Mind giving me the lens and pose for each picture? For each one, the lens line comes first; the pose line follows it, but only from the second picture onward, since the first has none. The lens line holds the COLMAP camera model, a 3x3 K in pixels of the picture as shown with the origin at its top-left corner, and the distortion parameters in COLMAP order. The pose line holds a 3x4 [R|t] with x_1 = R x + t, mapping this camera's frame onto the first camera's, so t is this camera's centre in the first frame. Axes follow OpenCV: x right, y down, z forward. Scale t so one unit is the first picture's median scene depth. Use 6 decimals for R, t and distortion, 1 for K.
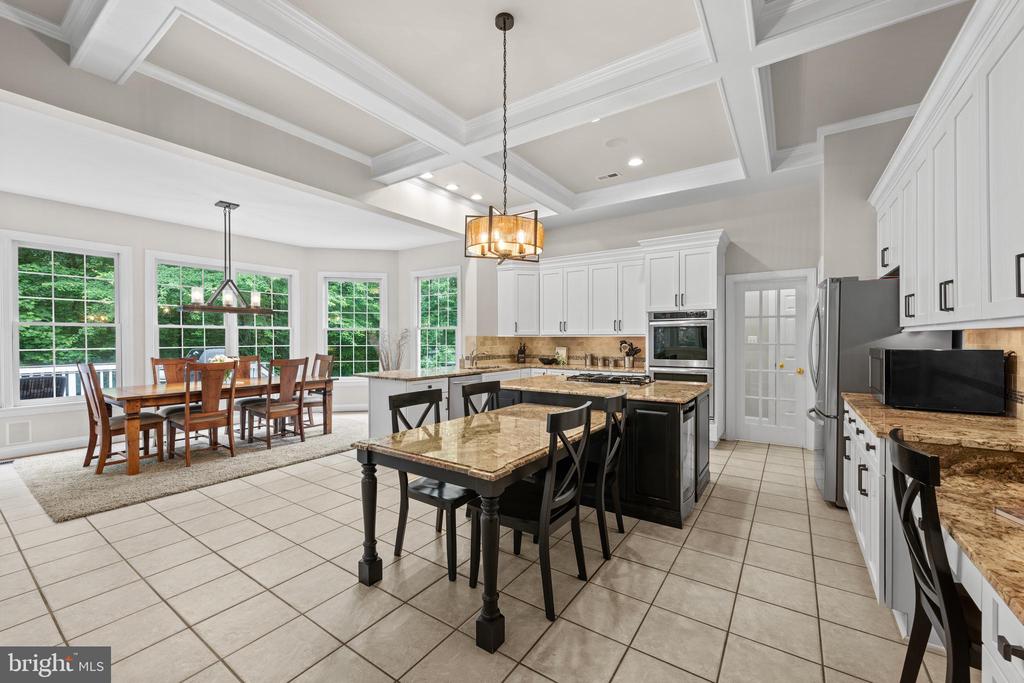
lens RADIAL K [[413.3, 0, 506.7], [0, 413.3, 340.8], [0, 0, 1]] dist [0.000684, -0.000011]
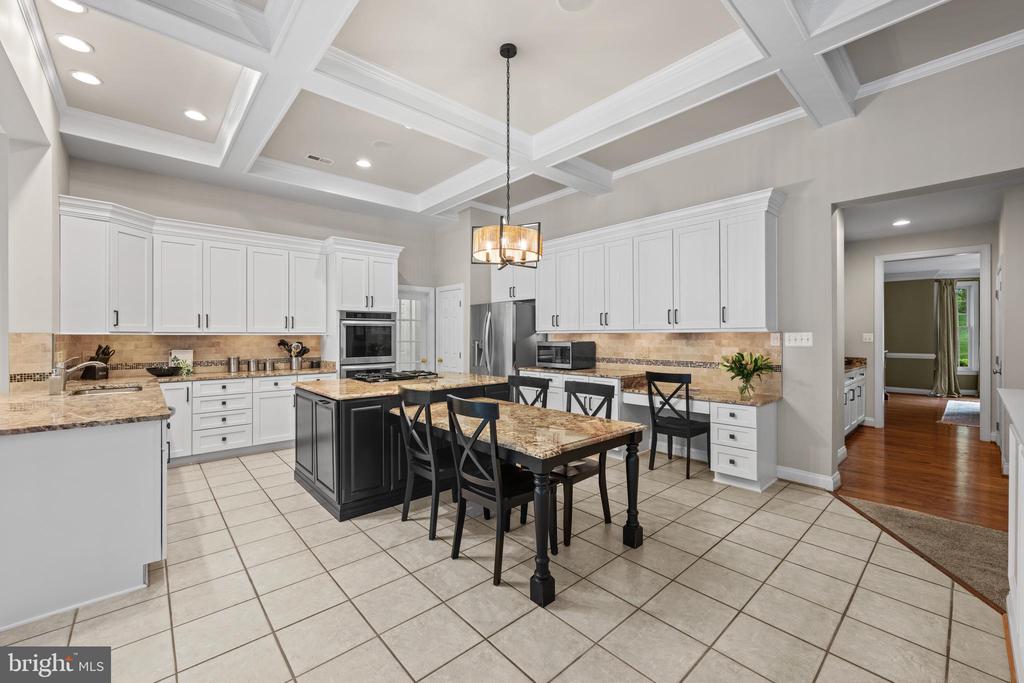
lens RADIAL K [[411.8, 0, 516.0], [0, 411.8, 335.7], [0, 0, 1]] dist [-0.001484, 0.000078]
pose [[0.231345, 0.004625, 0.972861, -0.542858], [0.008577, 0.999940, -0.006793, 0.001147], [-0.972834, 0.009916, 0.231292, 0.378569]]
